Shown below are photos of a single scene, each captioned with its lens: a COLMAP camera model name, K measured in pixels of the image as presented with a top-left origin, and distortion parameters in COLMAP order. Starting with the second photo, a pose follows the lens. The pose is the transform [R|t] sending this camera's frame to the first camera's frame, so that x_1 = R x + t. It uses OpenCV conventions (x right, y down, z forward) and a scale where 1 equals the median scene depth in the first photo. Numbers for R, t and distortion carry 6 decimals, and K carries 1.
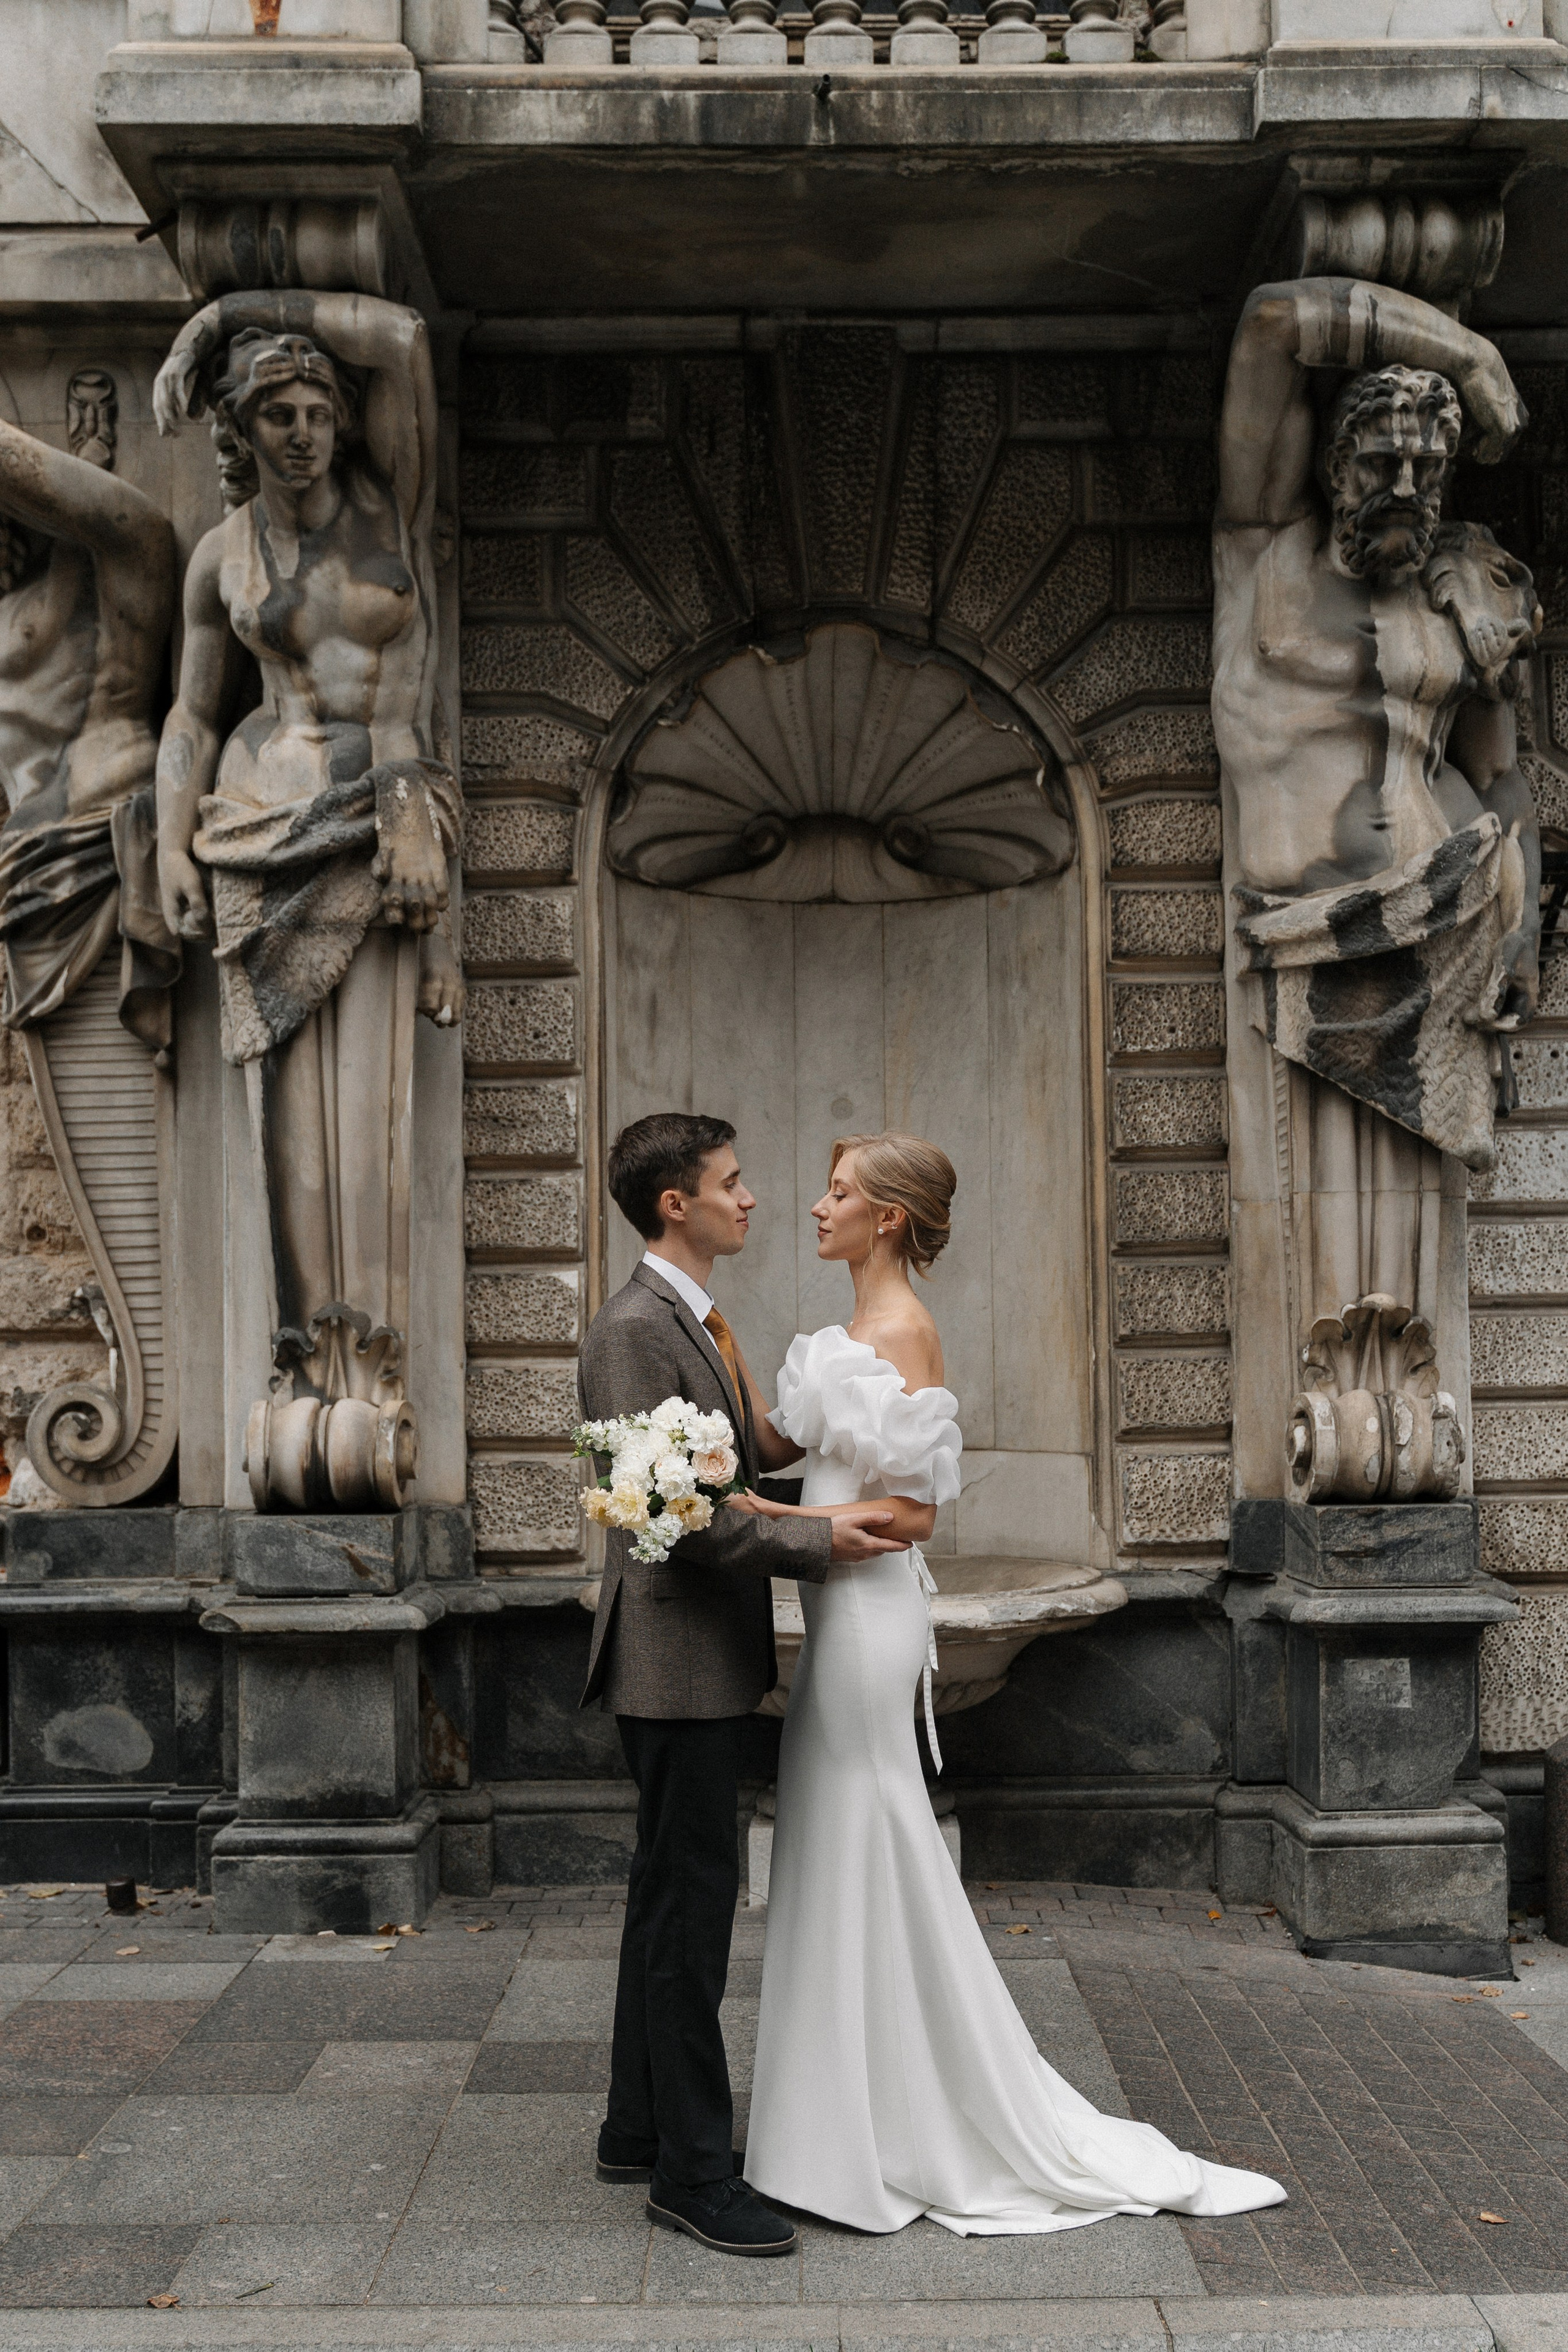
lens RADIAL K [[2946.5, 0, 781.4], [0, 2946.5, 1179.7], [0, 0, 1]] dist [0.077136, 0.000000]
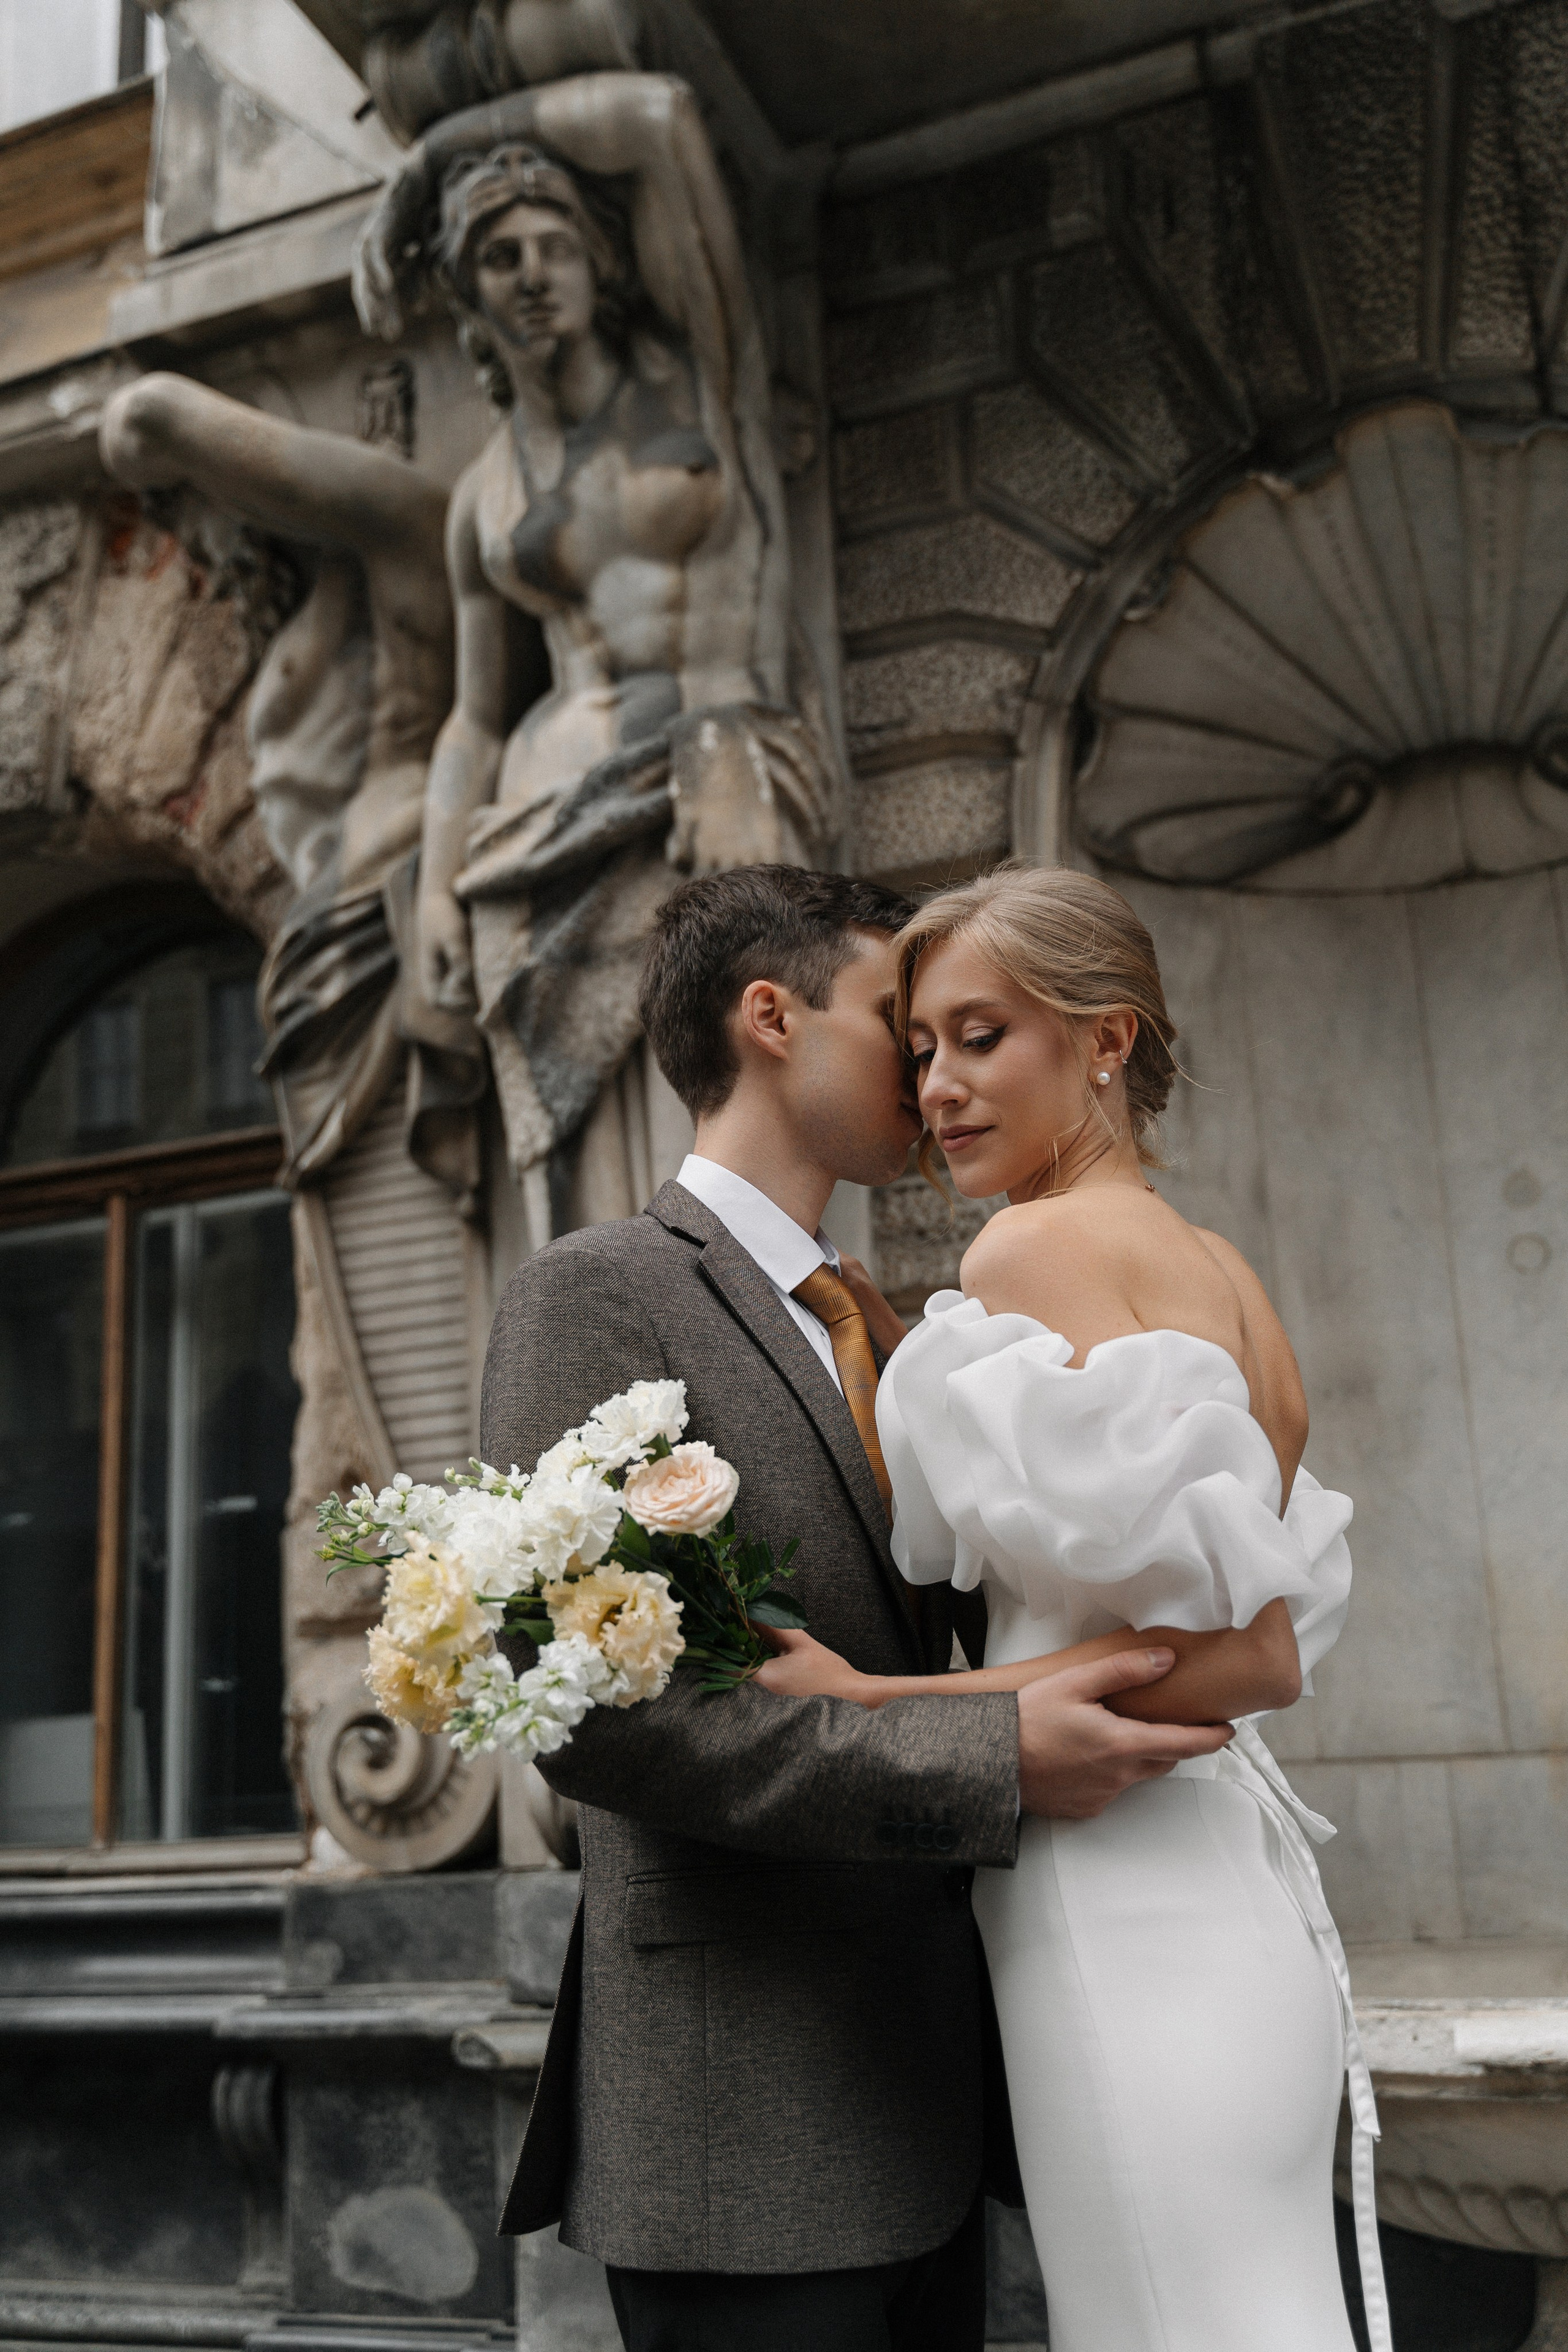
lens RADIAL K [[2512.9, 0, 787.2], [0, 2512.9, 1170.4], [0, 0, 1]] dist [0.003732, 0.000000]
pose [[0.913061, -0.135287, -0.384729, 0.089216], [0.050325, 0.973541, -0.222904, 0.087137], [0.404705, 0.184164, 0.895711, 0.498362]]
